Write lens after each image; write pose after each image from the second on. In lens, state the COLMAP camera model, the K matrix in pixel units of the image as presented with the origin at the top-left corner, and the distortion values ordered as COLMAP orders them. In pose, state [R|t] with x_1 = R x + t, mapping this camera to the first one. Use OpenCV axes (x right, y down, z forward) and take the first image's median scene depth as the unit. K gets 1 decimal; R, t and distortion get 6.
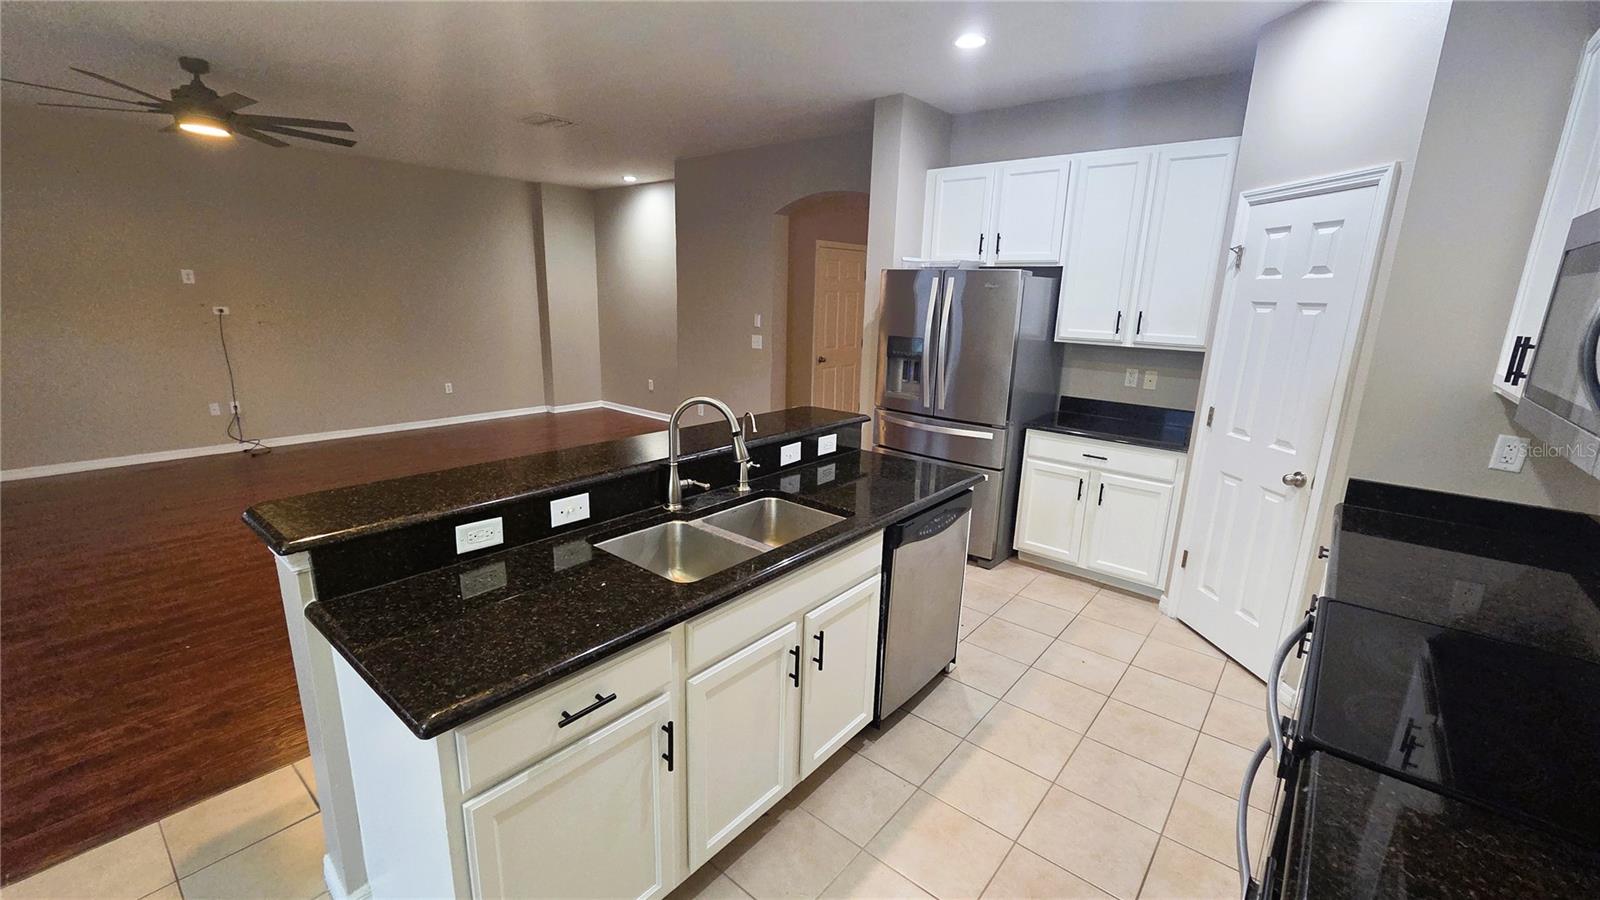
lens RADIAL K [[664.4, 0, 802.2], [0, 664.4, 450.4], [0, 0, 1]] dist [-0.000782, -0.000295]
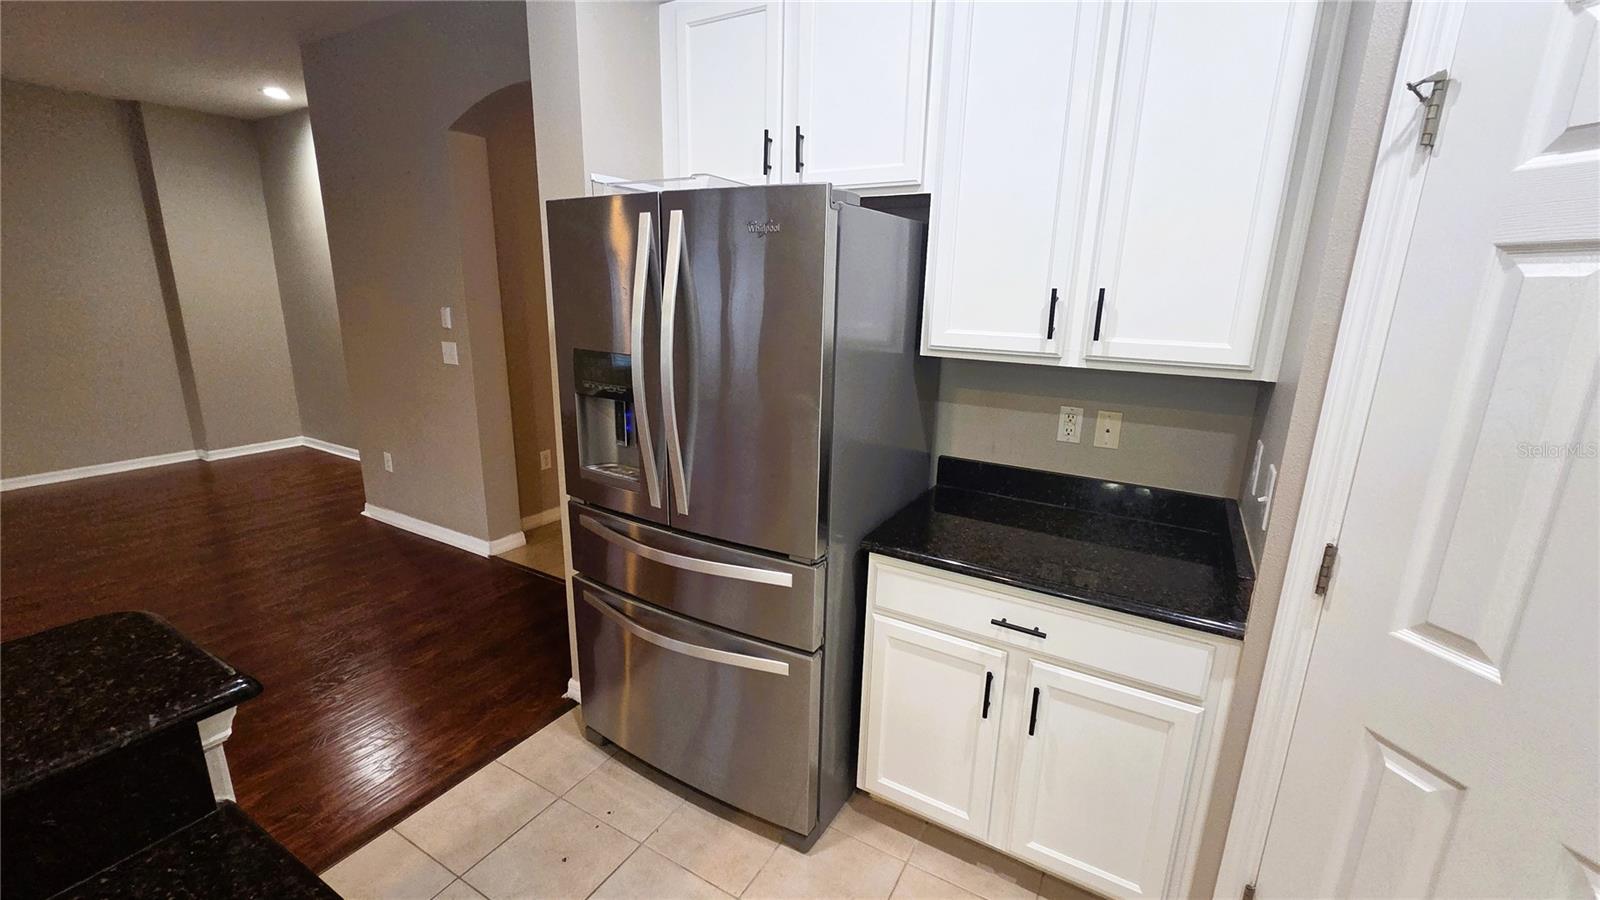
lens RADIAL K [[656.3, 0, 809.3], [0, 656.3, 455.2], [0, 0, 1]] dist [-0.002391, -0.000308]
pose [[0.983935, -0.047403, 0.172118, 0.221114], [0.044306, 0.998780, 0.021793, -0.108454], [-0.172941, -0.013817, 0.984835, 0.560366]]
